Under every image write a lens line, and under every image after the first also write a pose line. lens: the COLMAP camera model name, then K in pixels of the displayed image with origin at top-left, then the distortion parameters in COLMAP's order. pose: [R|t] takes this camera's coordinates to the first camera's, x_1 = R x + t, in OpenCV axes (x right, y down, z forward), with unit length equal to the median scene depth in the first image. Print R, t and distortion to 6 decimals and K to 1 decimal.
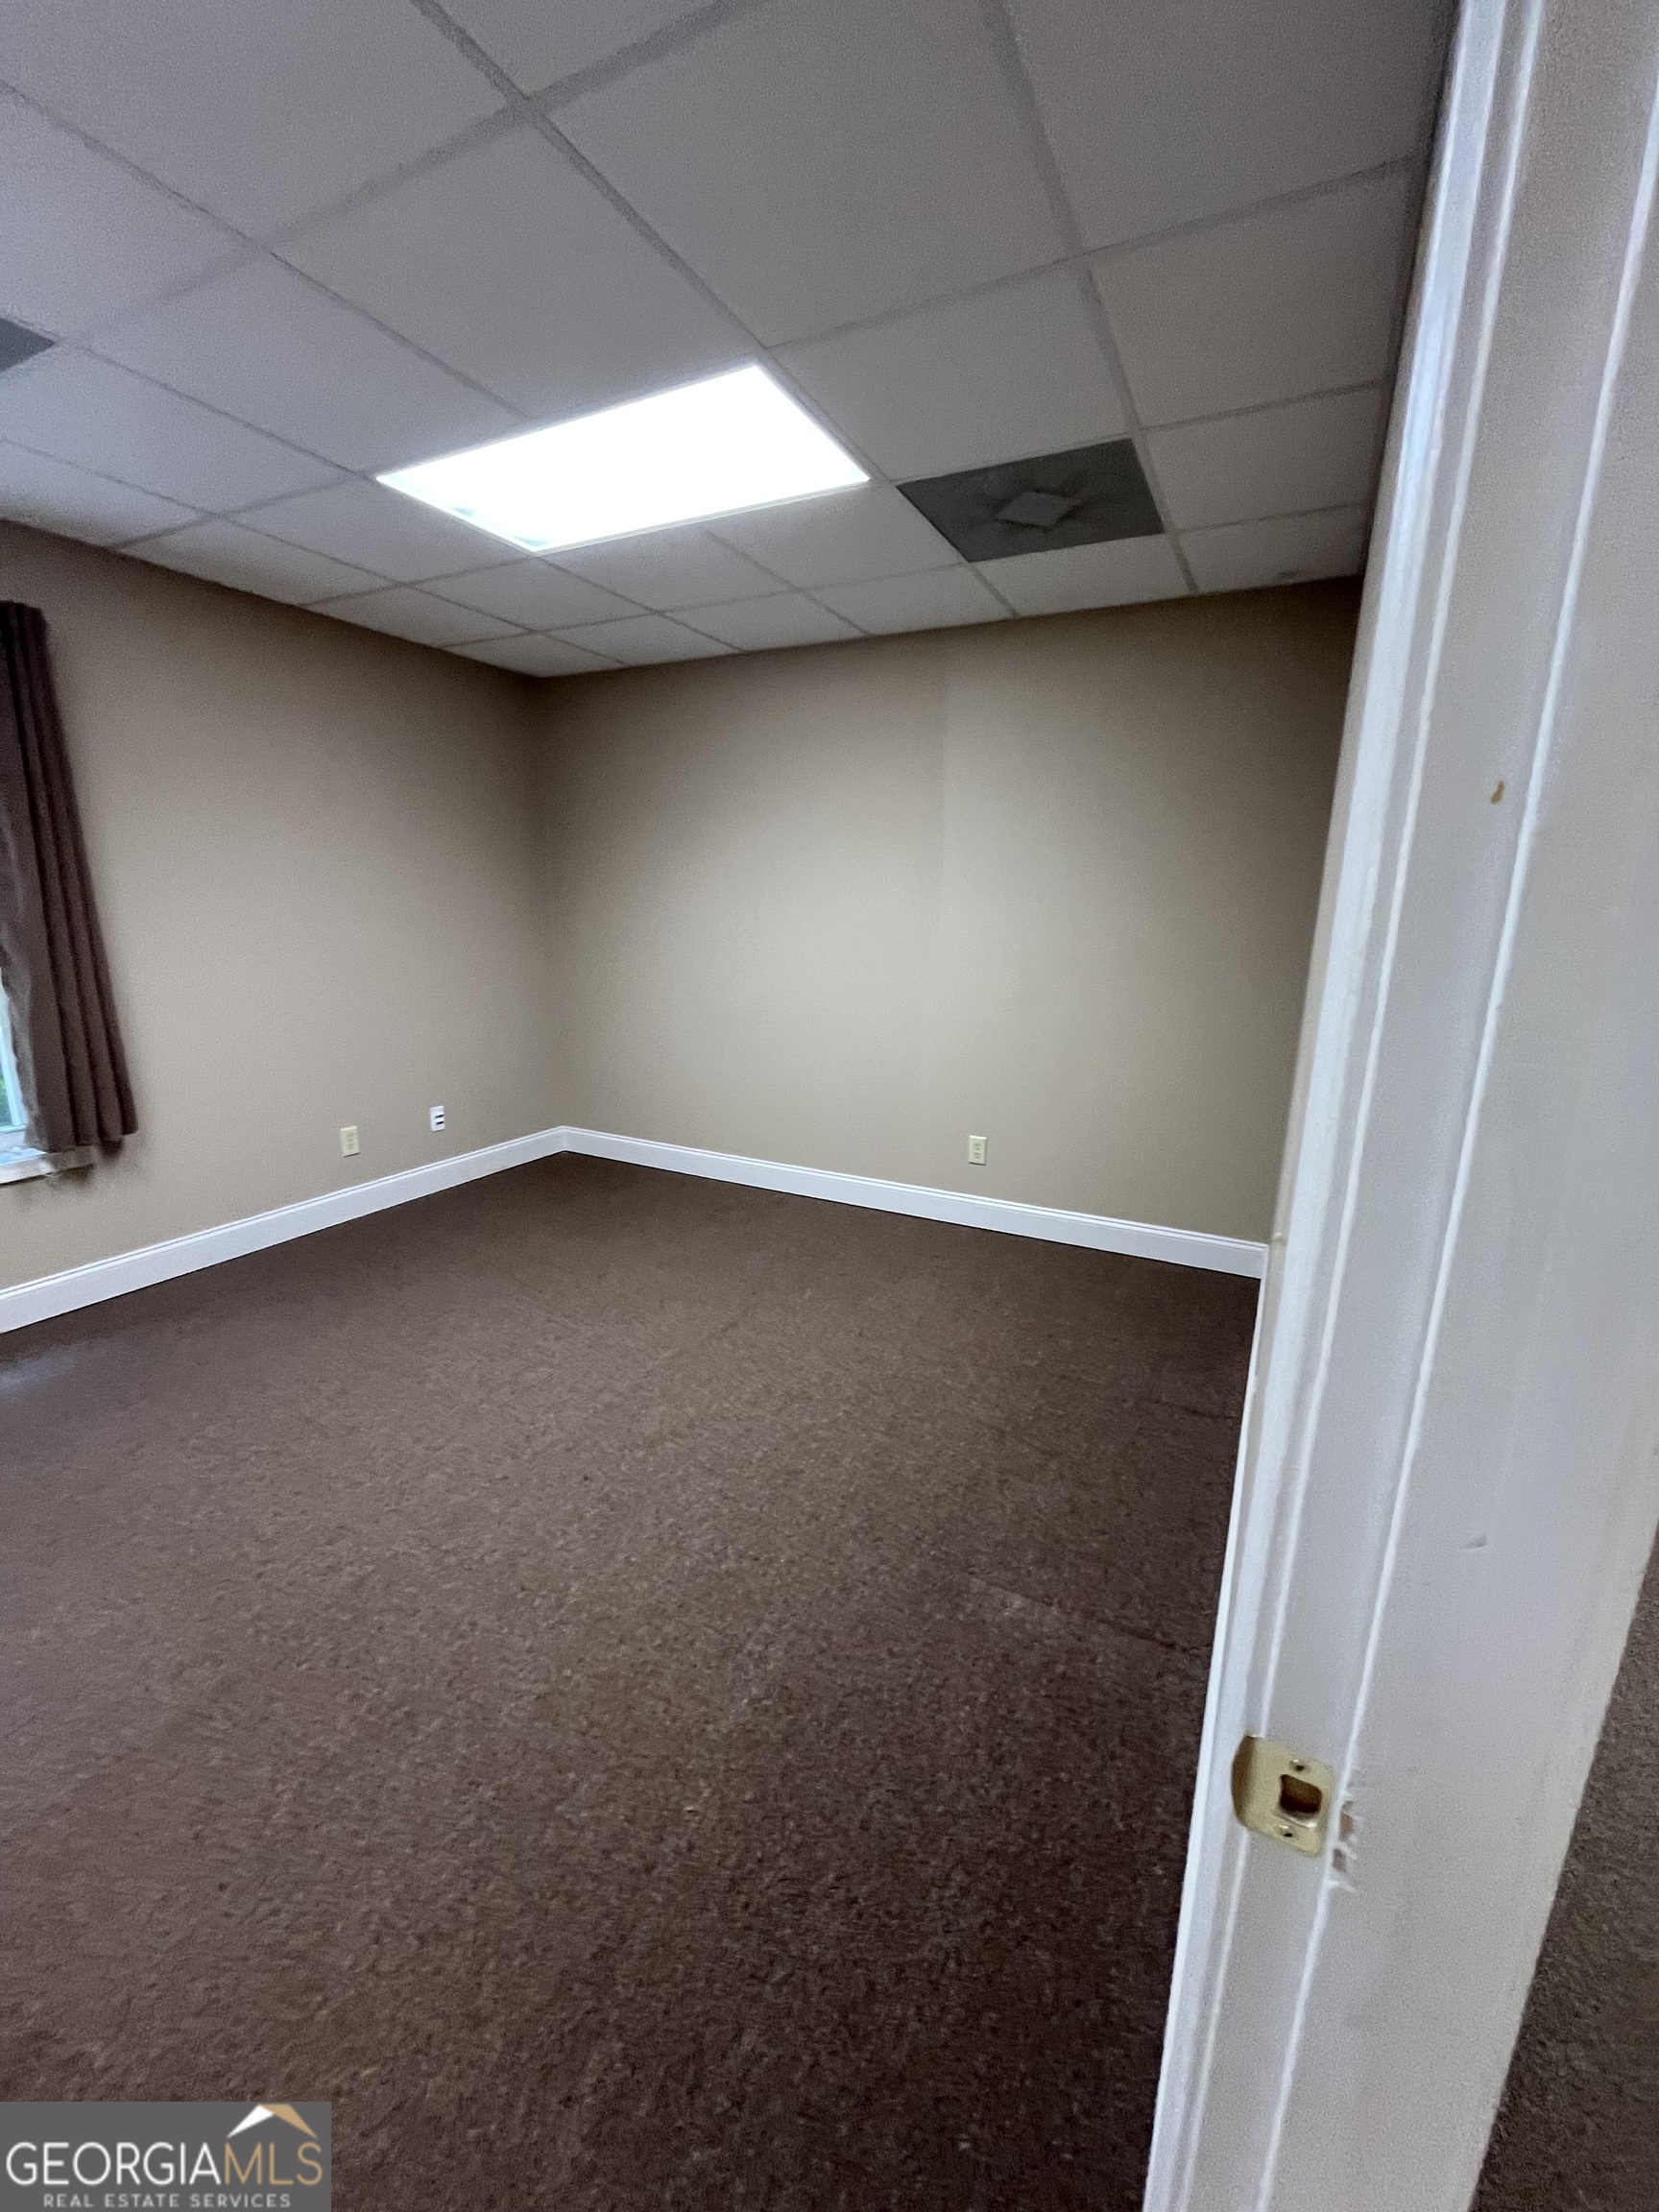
lens RADIAL K [[884.8, 0, 847.3], [0, 884.8, 1114.7], [0, 0, 1]] dist [-0.006313, -0.000166]
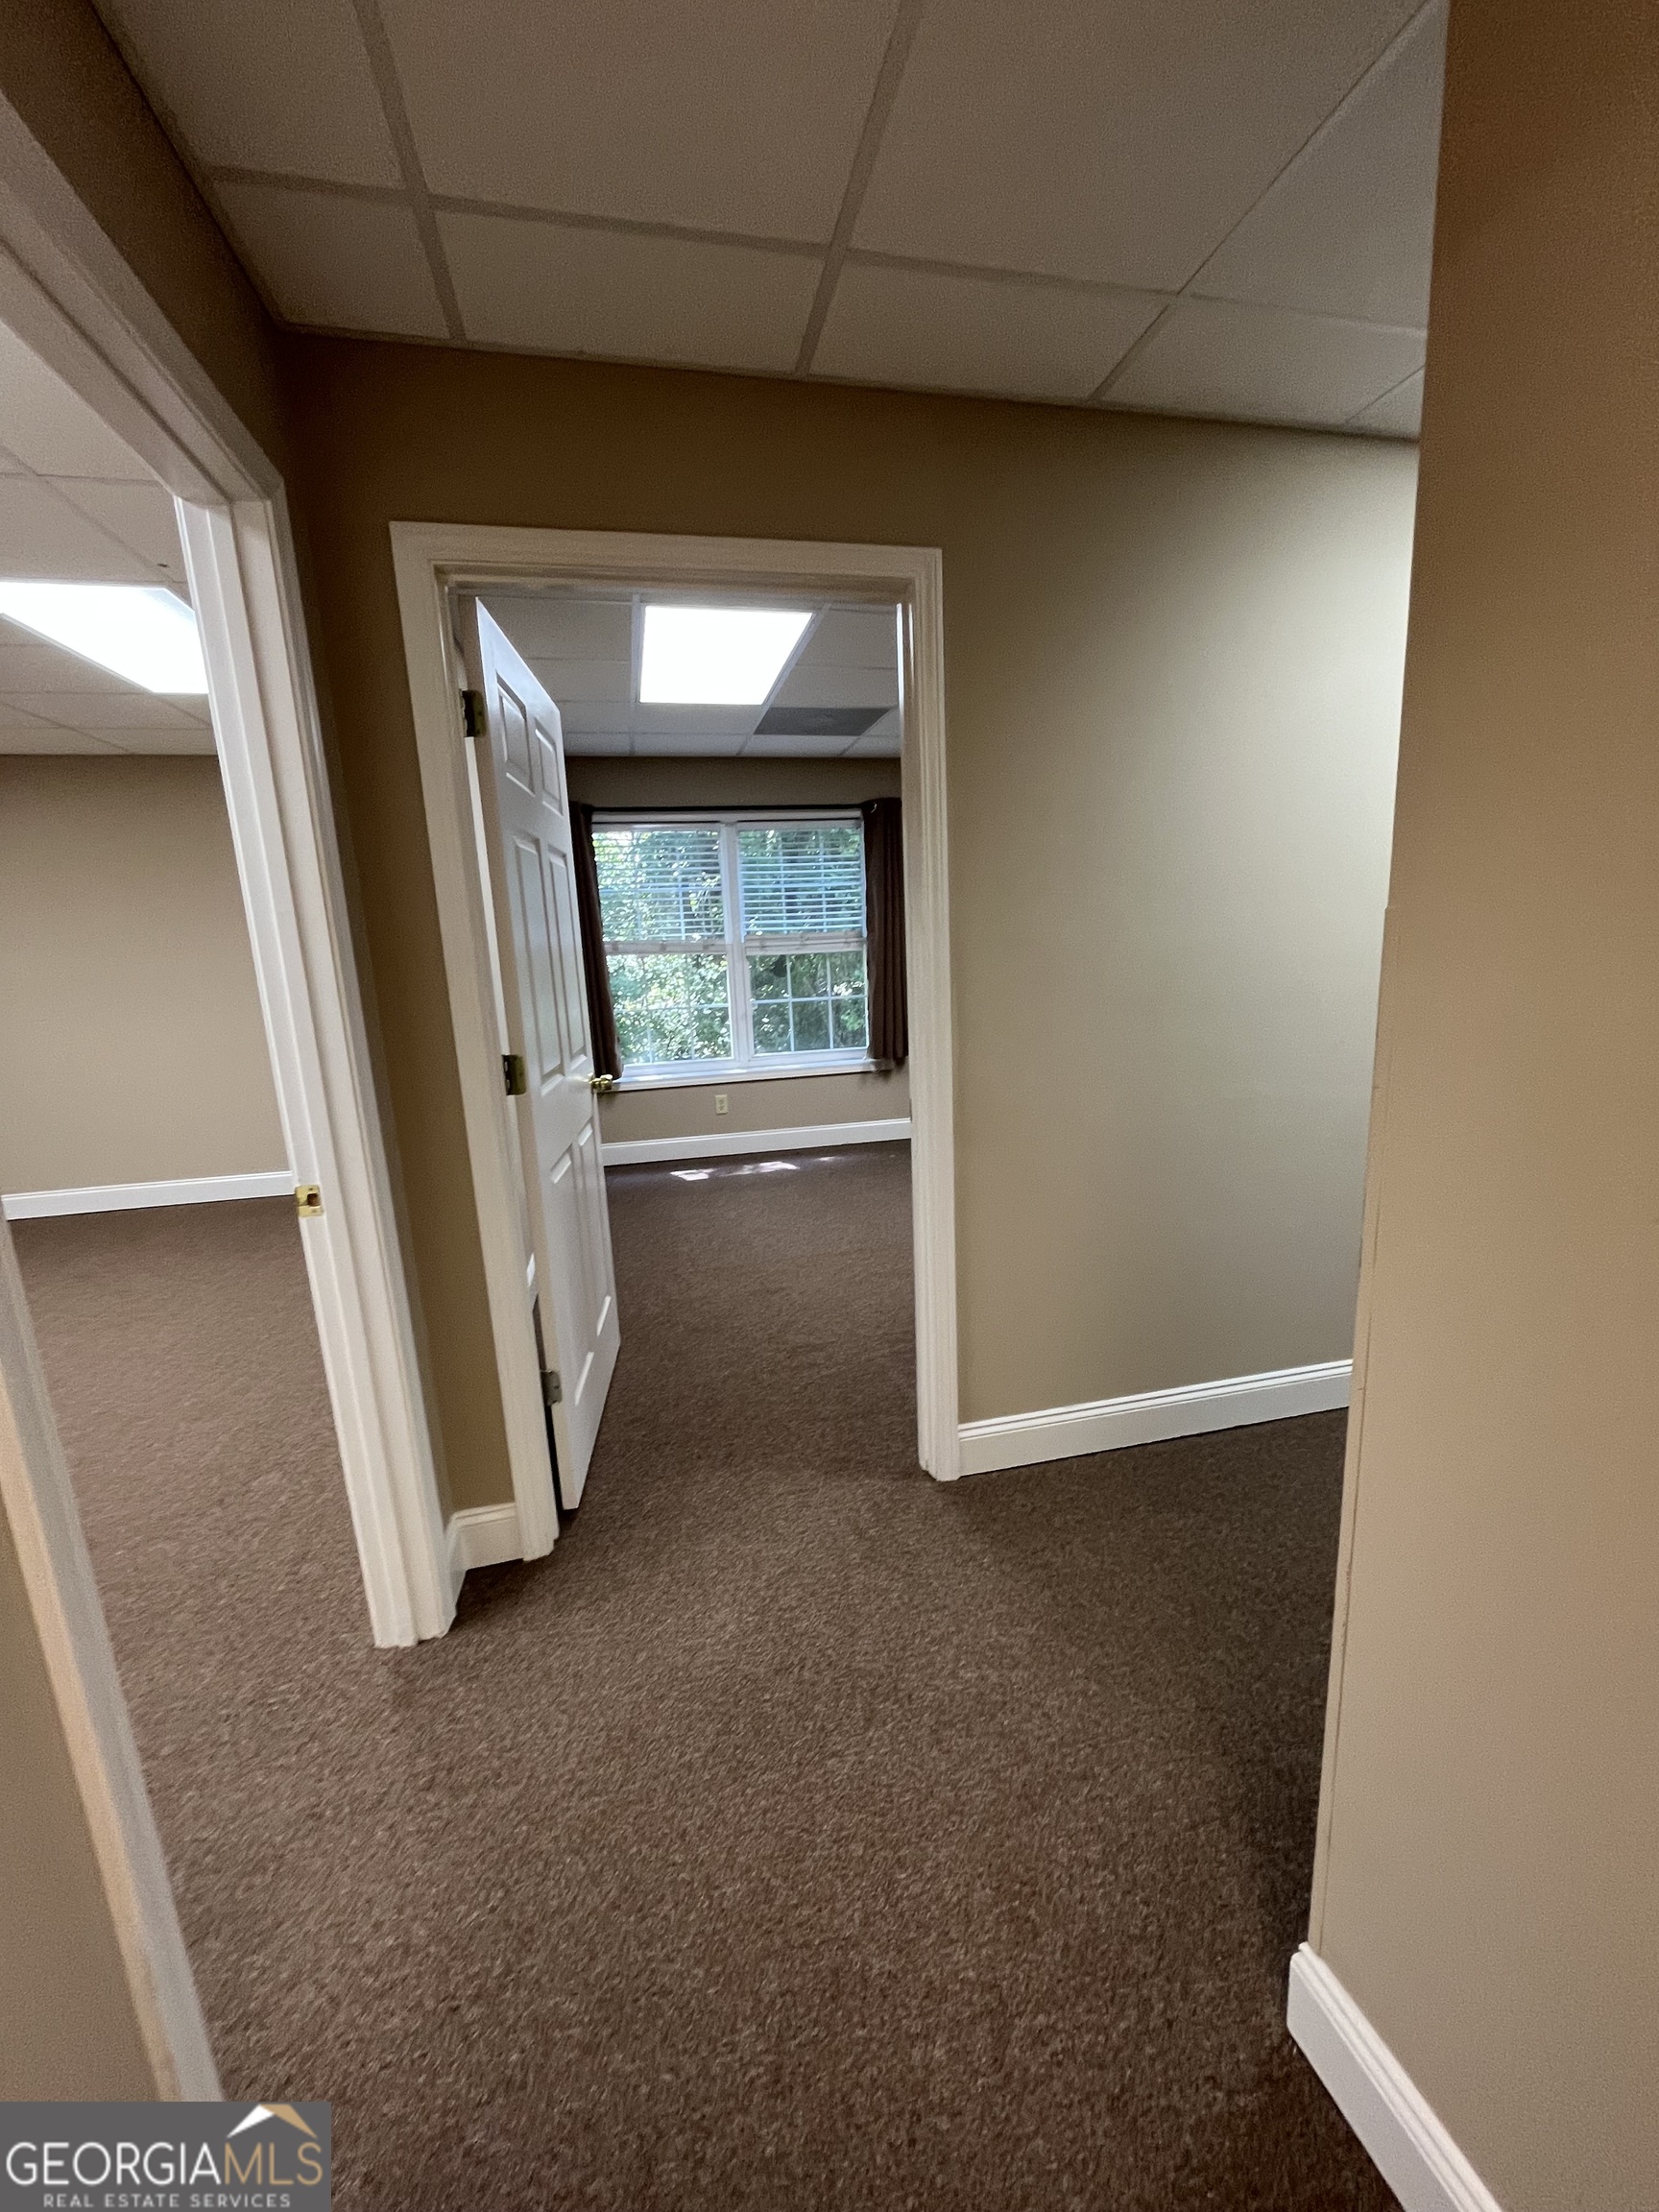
lens RADIAL K [[888.1, 0, 840.5], [0, 888.1, 1111.1], [0, 0, 1]] dist [-0.001221, -0.000504]
pose [[0.641428, 0.106044, -0.759819, 0.732252], [-0.125993, 0.991514, 0.032019, 0.123424], [0.756767, 0.075194, 0.649345, -0.457783]]
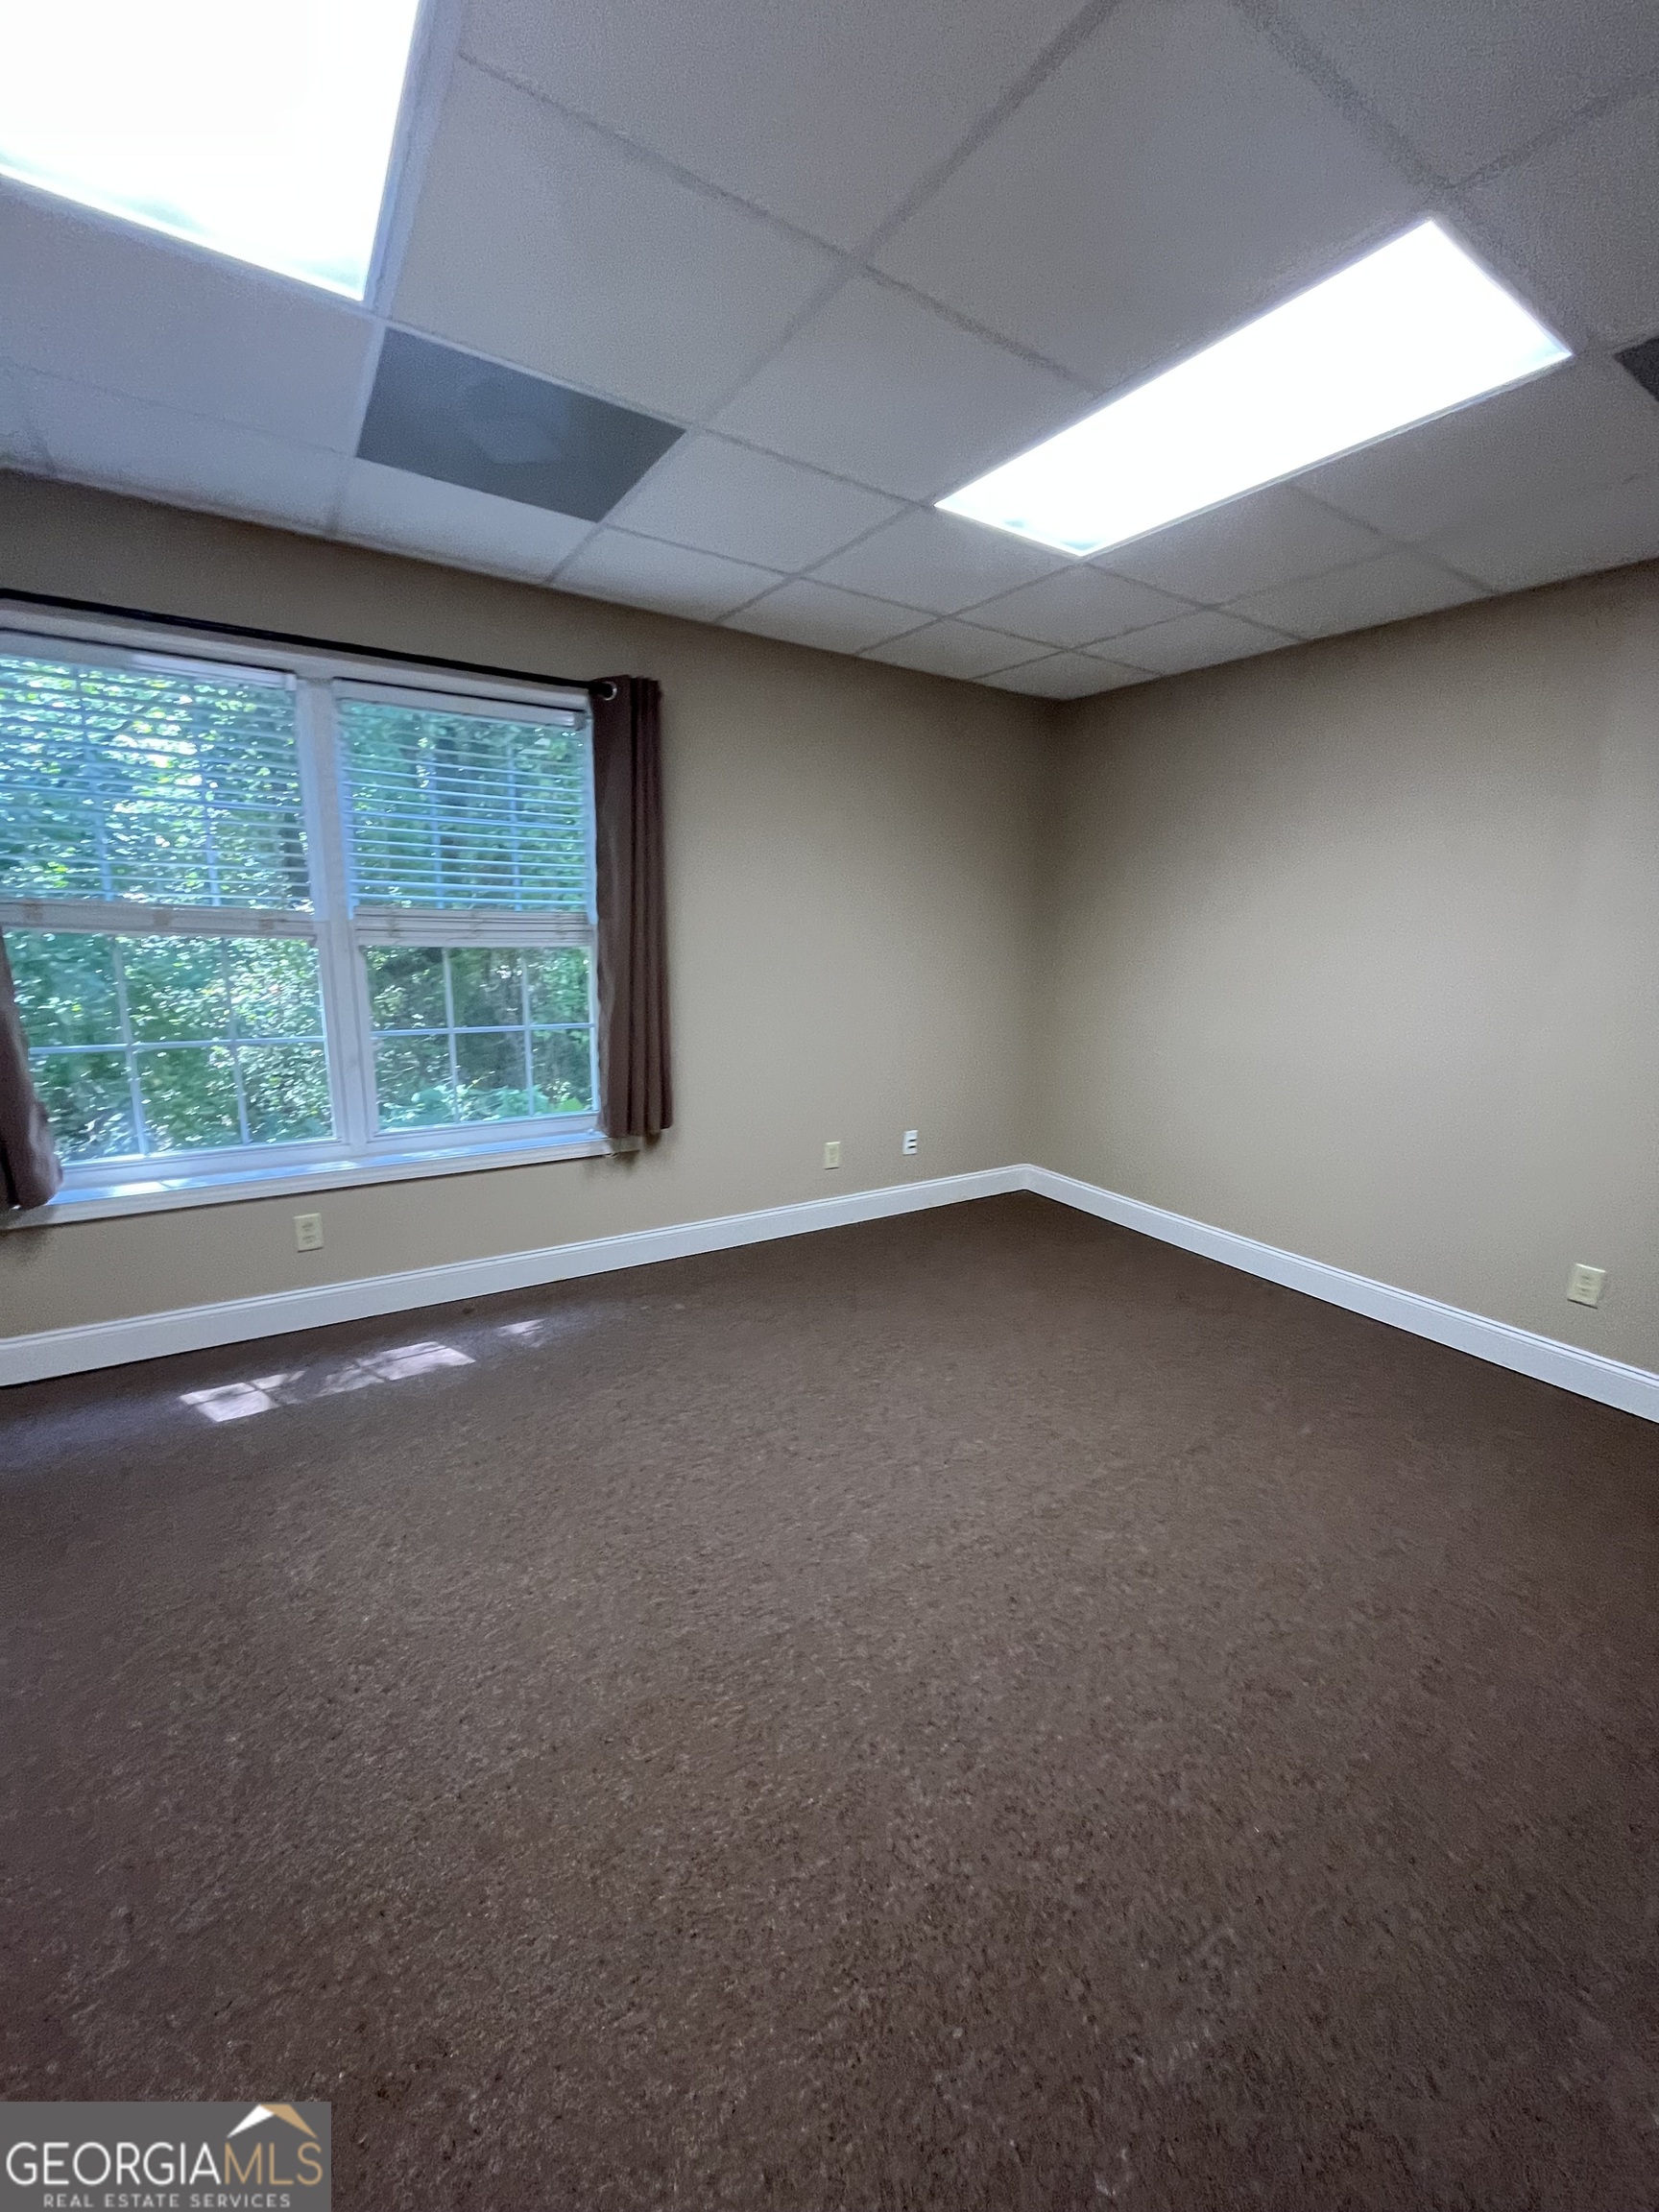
lens RADIAL K [[884.8, 0, 847.3], [0, 884.8, 1114.7], [0, 0, 1]] dist [-0.006313, -0.000166]
pose [[0.867945, 0.112396, -0.483775, -0.066348], [-0.126951, 0.991905, 0.002688, -0.036155], [0.480162, 0.059083, 0.875188, 0.128149]]
